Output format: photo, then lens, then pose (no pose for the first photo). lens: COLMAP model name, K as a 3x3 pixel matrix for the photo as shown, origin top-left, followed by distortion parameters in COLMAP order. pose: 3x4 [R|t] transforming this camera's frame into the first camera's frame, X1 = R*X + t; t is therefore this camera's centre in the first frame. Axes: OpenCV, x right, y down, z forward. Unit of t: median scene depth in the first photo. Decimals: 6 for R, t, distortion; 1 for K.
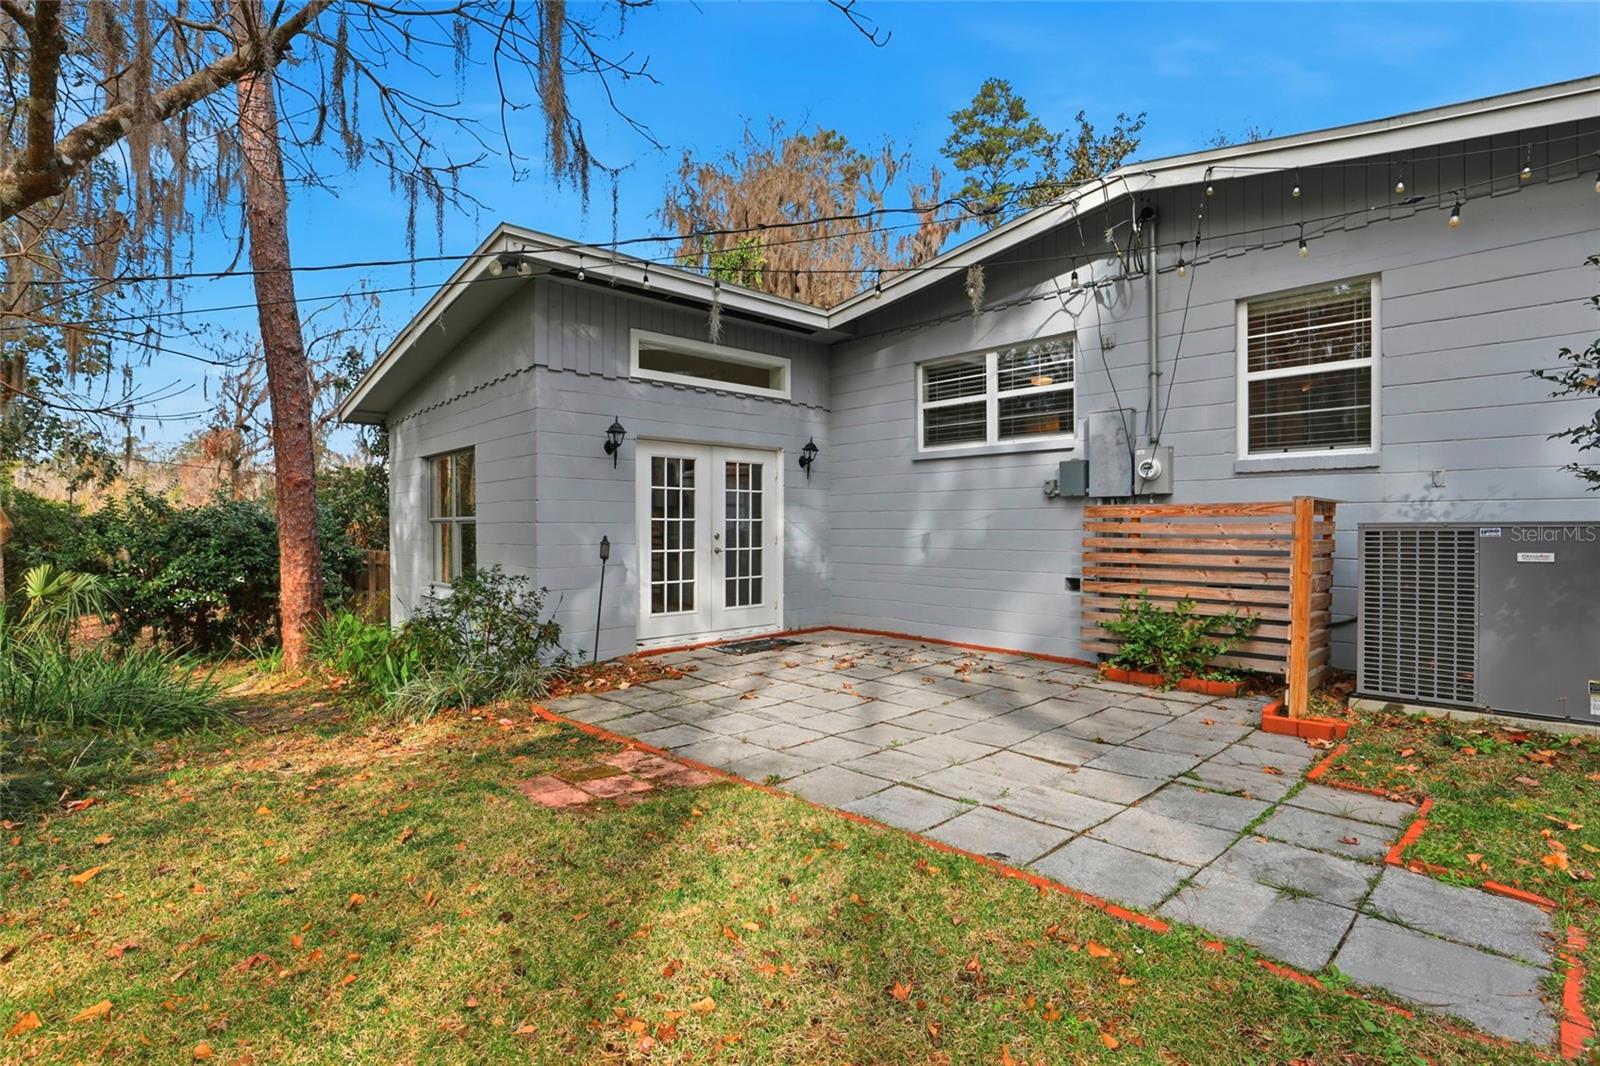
lens RADIAL K [[737.8, 0, 796.0], [0, 737.8, 528.4], [0, 0, 1]] dist [-0.036115, 0.005487]
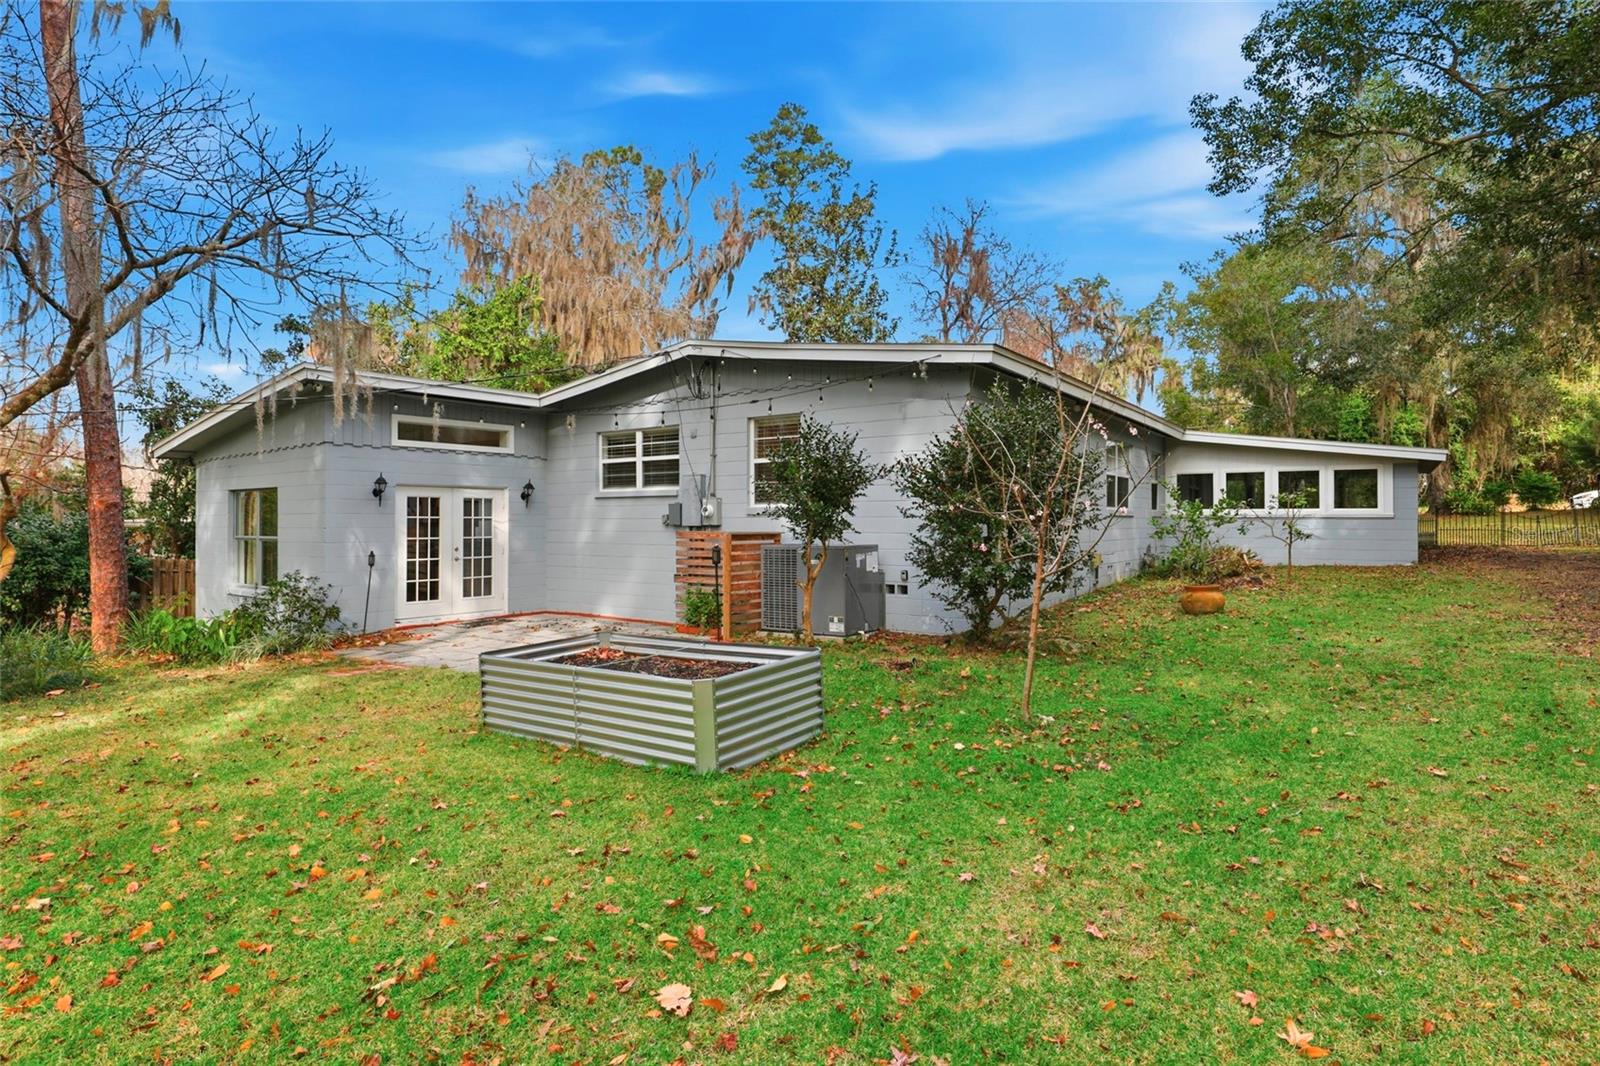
lens RADIAL K [[845.2, 0, 811.4], [0, 845.2, 502.9], [0, 0, 1]] dist [-0.022686, -0.000499]
pose [[0.980020, 0.002668, 0.198880, 0.259497], [0.001943, 0.999734, -0.022983, -0.042477], [-0.198888, 0.022910, 0.979754, -0.808583]]
